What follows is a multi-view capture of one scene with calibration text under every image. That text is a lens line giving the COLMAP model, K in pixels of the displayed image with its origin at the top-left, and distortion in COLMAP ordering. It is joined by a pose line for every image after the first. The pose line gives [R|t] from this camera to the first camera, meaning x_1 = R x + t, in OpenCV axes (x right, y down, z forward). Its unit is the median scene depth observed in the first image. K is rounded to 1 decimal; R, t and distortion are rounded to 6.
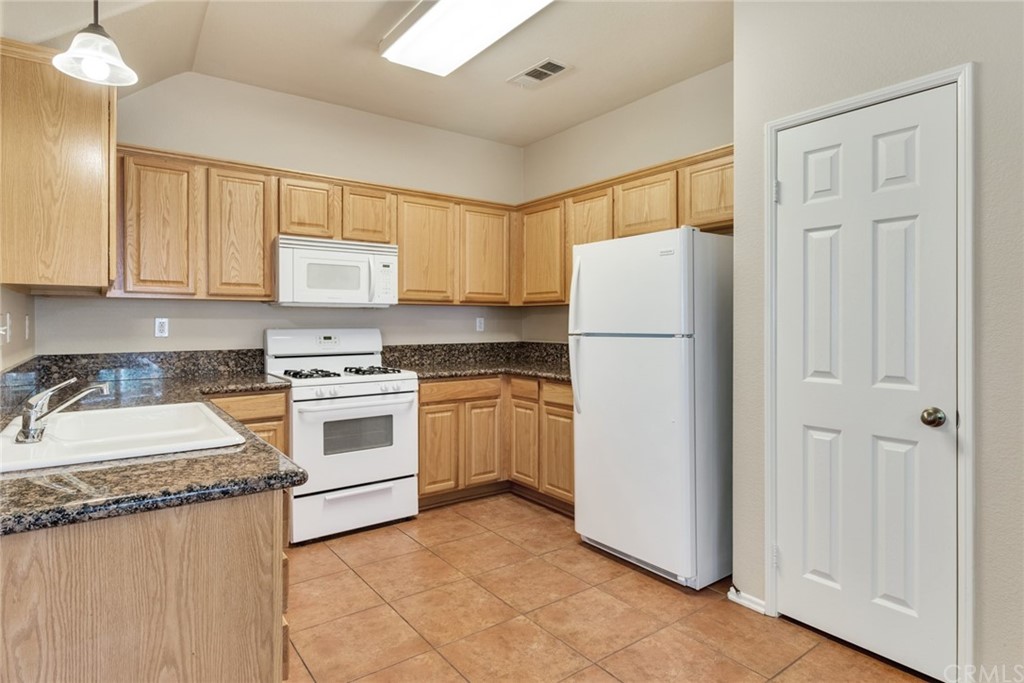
lens RADIAL K [[555.8, 0, 508.1], [0, 555.8, 321.1], [0, 0, 1]] dist [-0.001195, -0.000664]
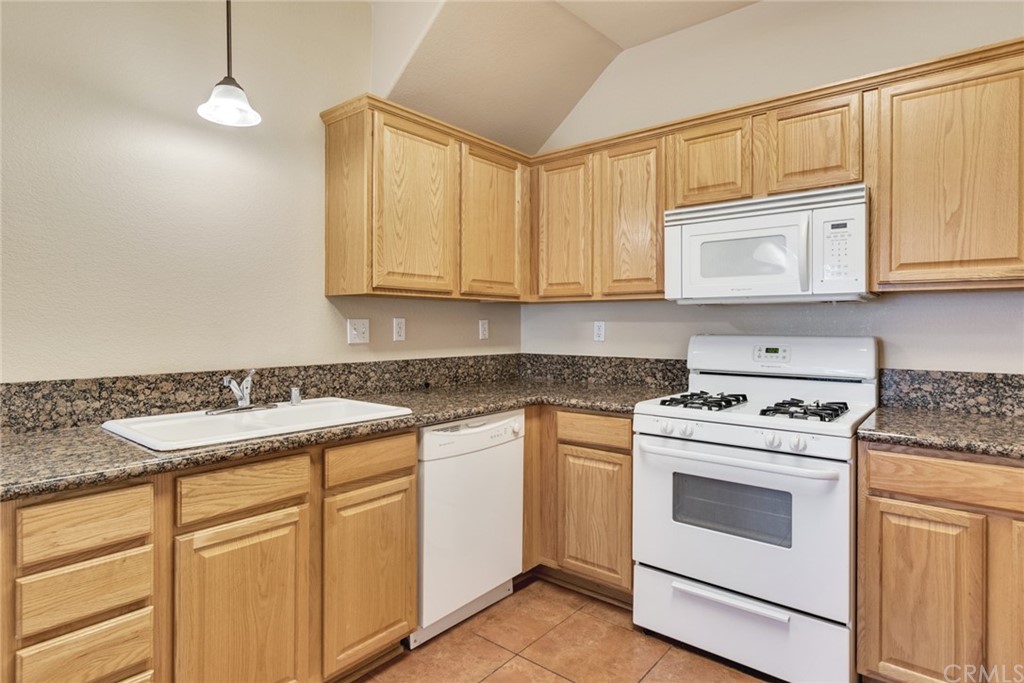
lens RADIAL K [[551.1, 0, 510.3], [0, 551.1, 326.5], [0, 0, 1]] dist [0.000781, 0.000566]
pose [[0.243743, 0.002376, -0.969837, 0.262021], [-0.001697, 0.999997, 0.002024, 0.001560], [0.969838, 0.001153, 0.243746, 0.603346]]
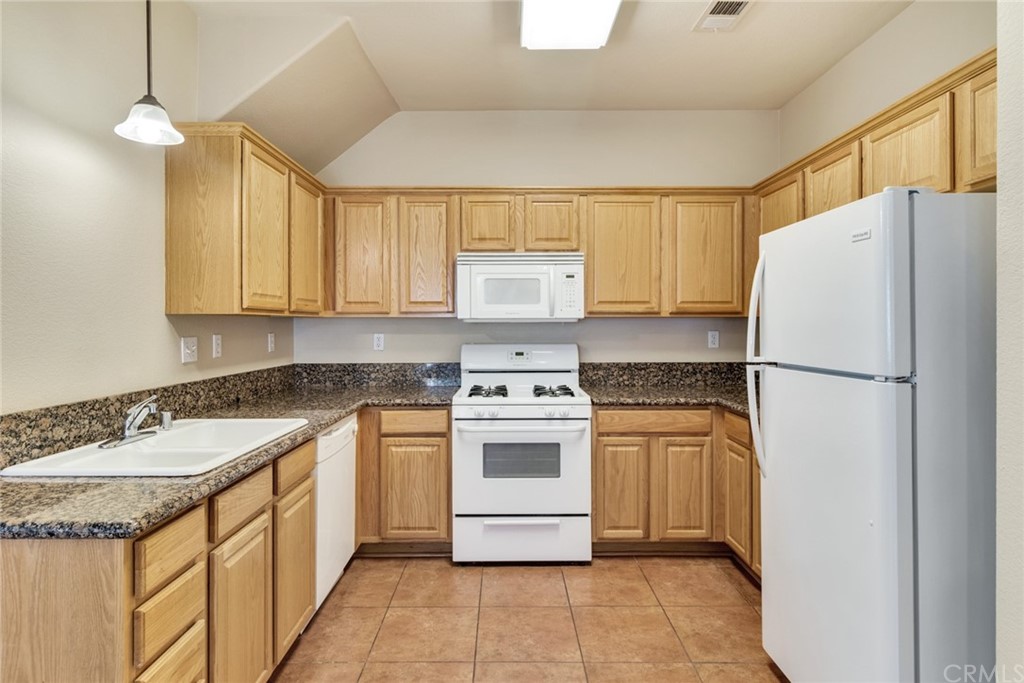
lens RADIAL K [[555.3, 0, 508.5], [0, 555.3, 324.1], [0, 0, 1]] dist [0.000832, 0.000249]
pose [[0.806911, -0.001868, -0.590670, 0.258515], [0.002174, 0.999998, -0.000193, -0.023501], [0.590669, -0.001128, 0.806913, 0.233031]]
